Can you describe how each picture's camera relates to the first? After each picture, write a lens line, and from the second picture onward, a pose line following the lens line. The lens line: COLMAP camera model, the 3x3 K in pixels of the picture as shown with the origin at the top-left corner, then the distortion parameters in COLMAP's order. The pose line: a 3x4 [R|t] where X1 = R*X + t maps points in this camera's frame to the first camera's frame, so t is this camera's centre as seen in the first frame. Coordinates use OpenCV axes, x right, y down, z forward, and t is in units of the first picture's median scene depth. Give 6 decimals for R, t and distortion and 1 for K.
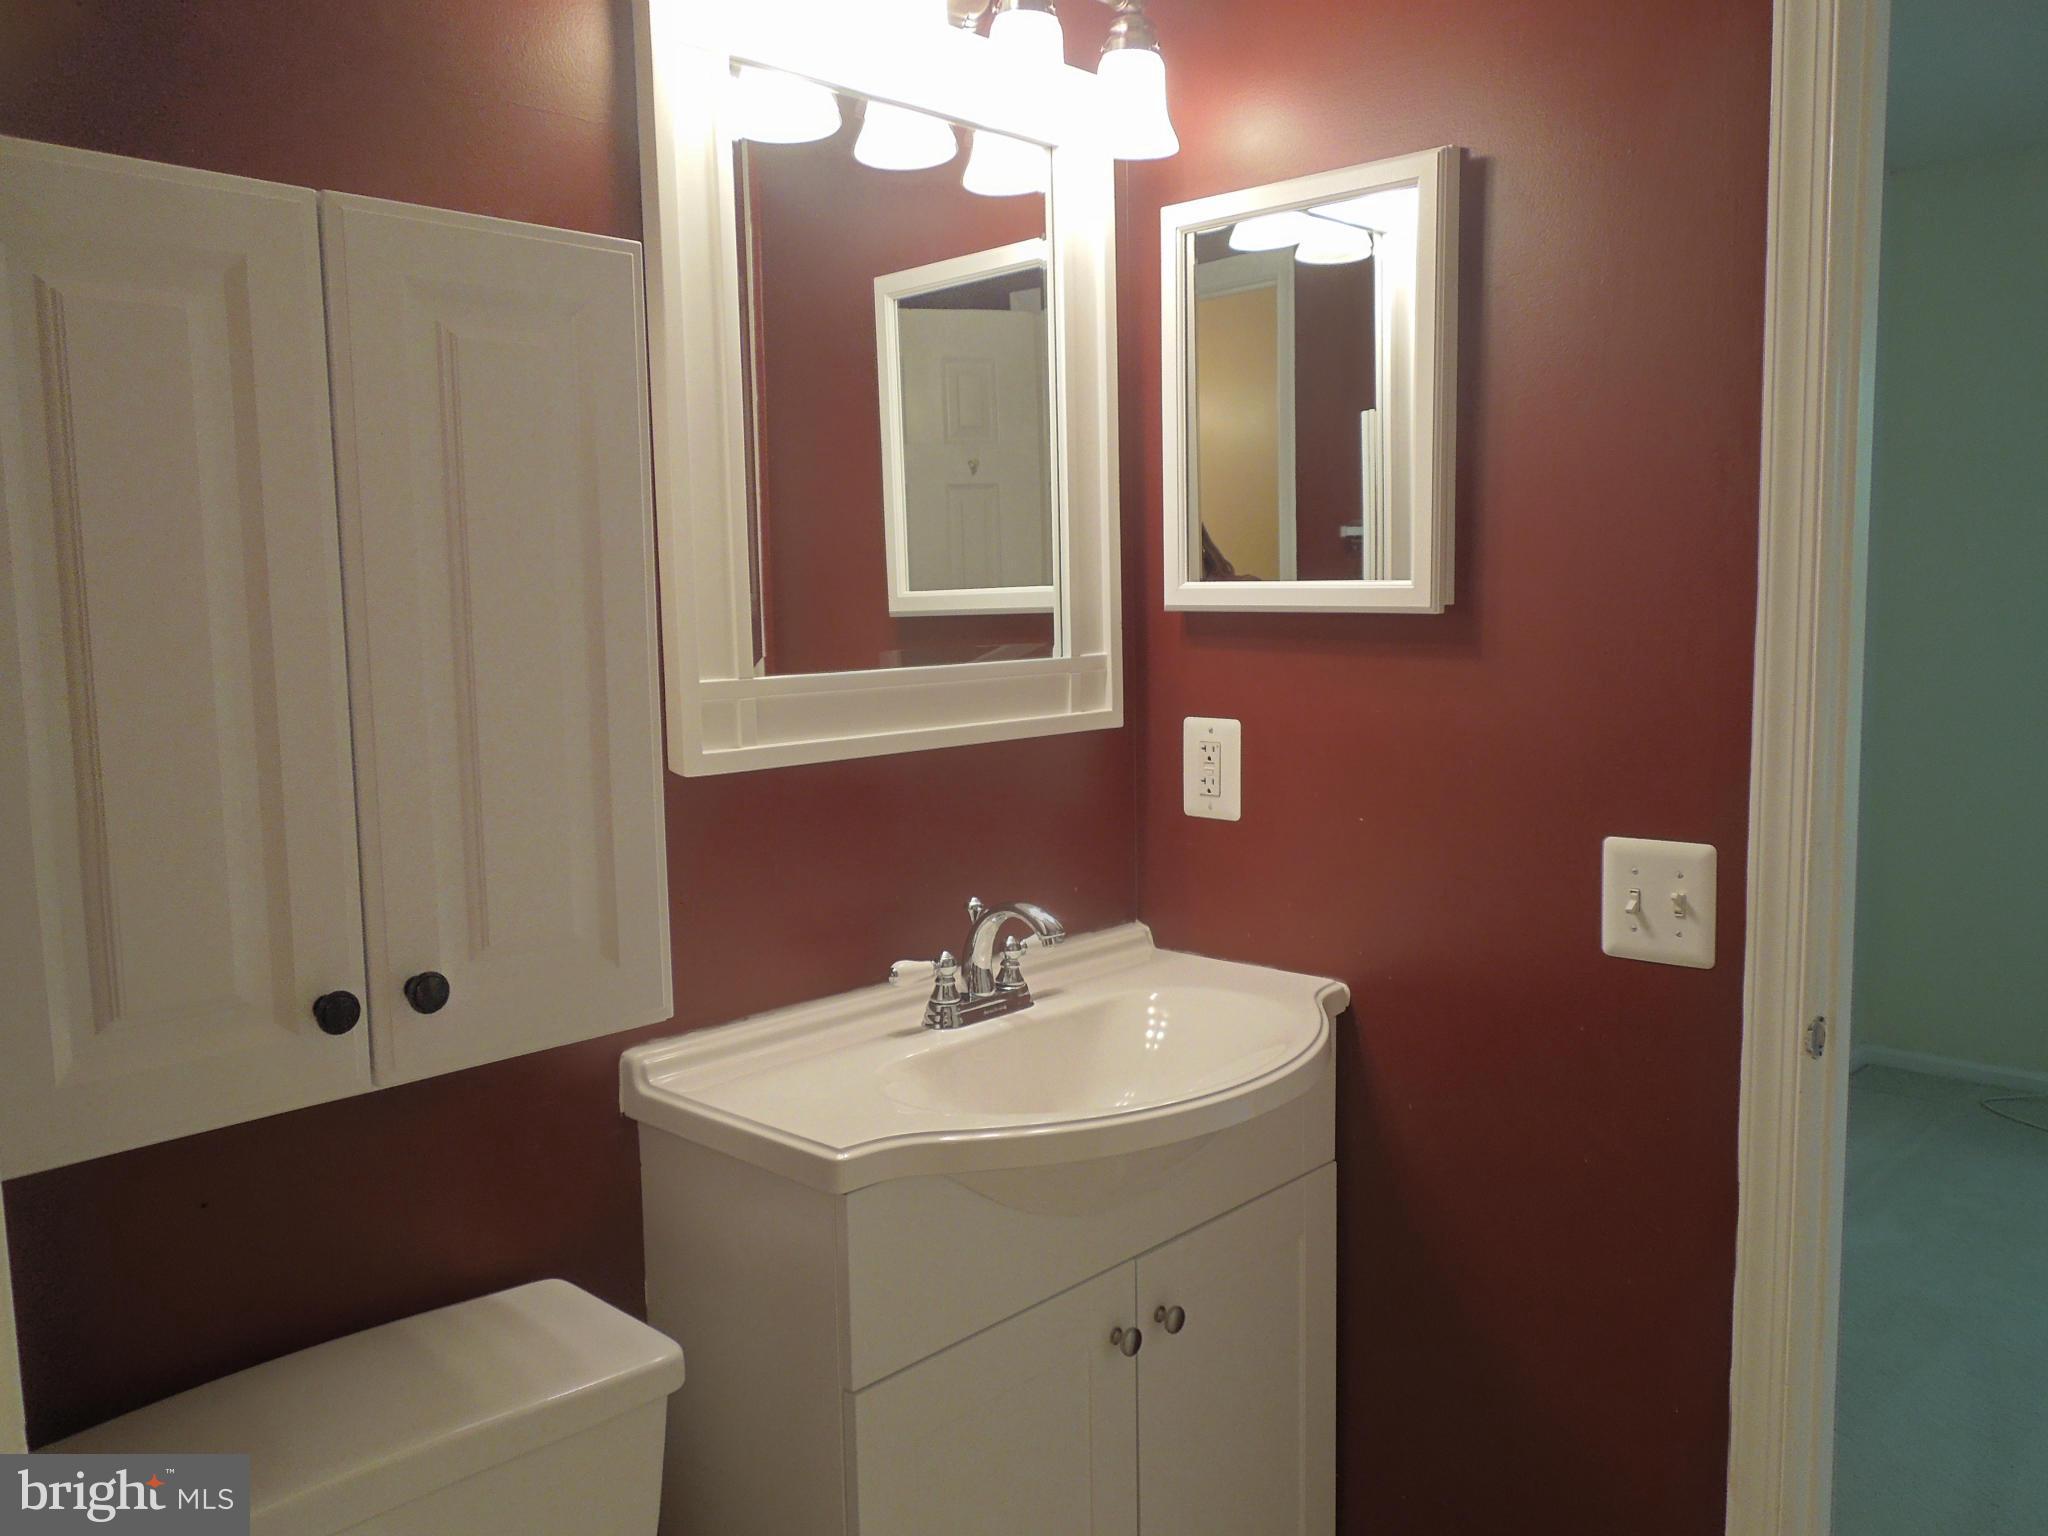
lens RADIAL K [[1557.3, 0, 1024.0], [0, 1557.3, 768.0], [0, 0, 1]] dist [0.005969, 0.003745]
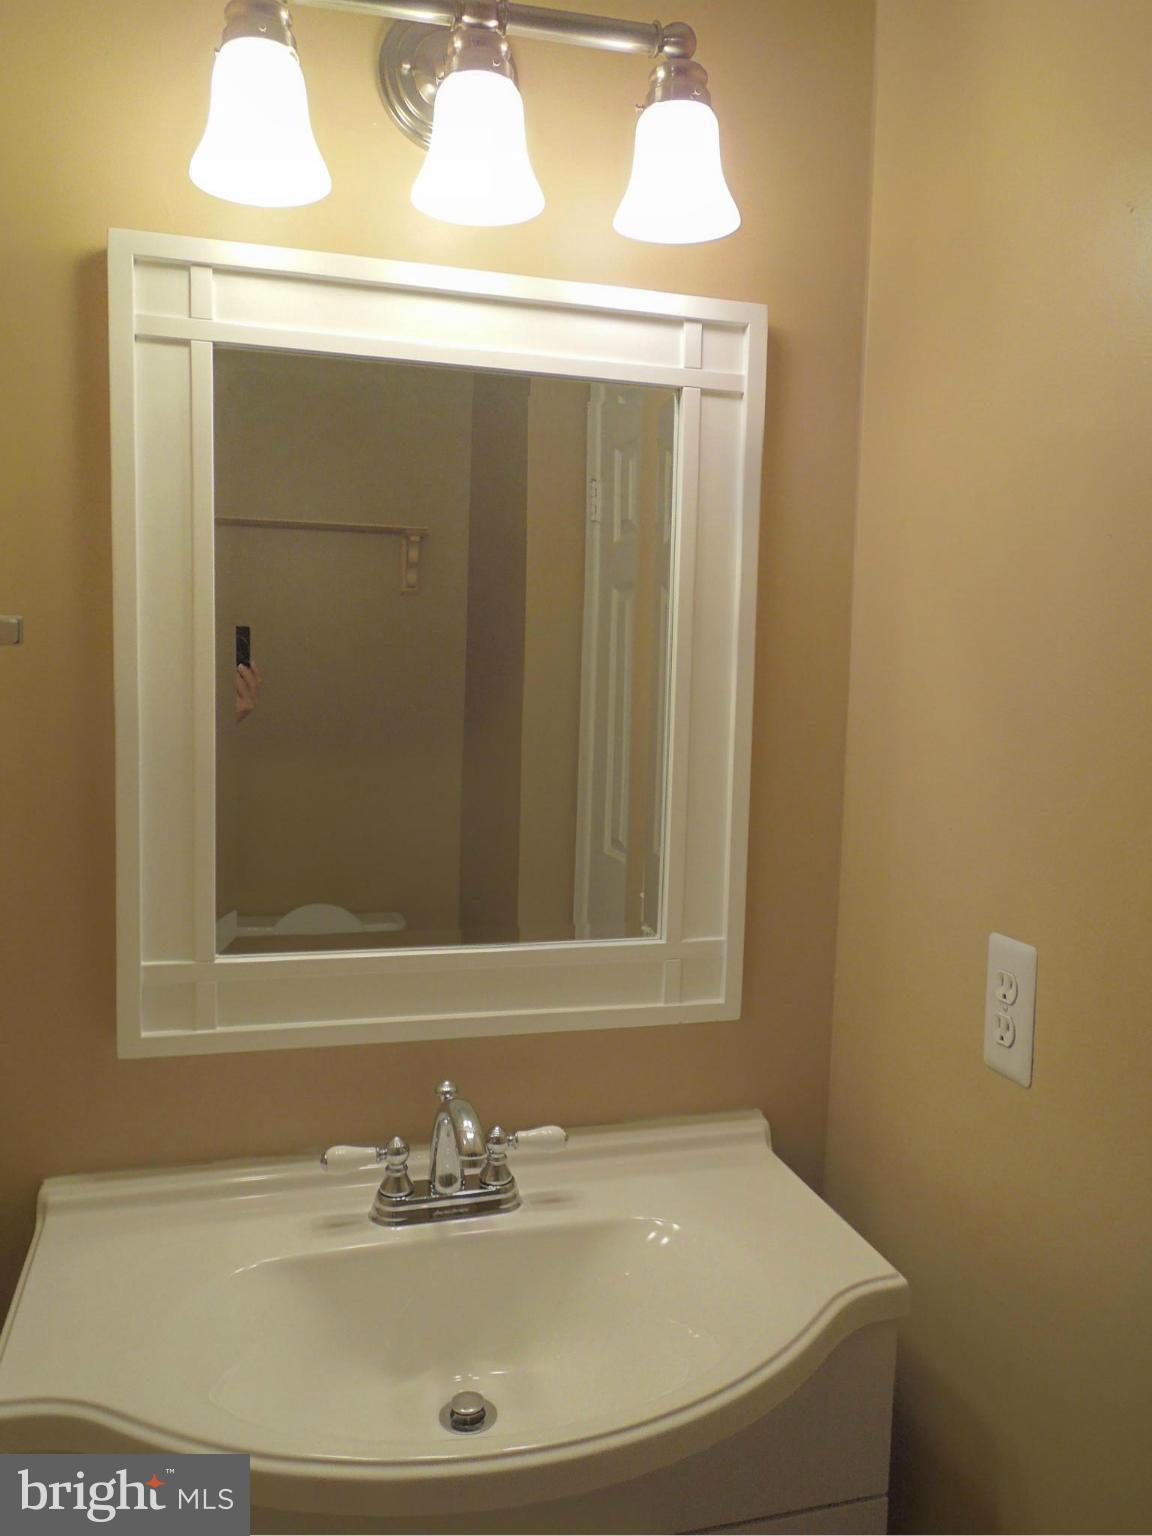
lens RADIAL K [[1167.9, 0, 576.0], [0, 1167.9, 768.0], [0, 0, 1]] dist [0.005969, 0.003745]
pose [[0.871841, 0.075401, -0.483950, 0.351397], [-0.084855, 0.996390, 0.002374, -0.106945], [0.482383, 0.038996, 0.875092, 0.448339]]
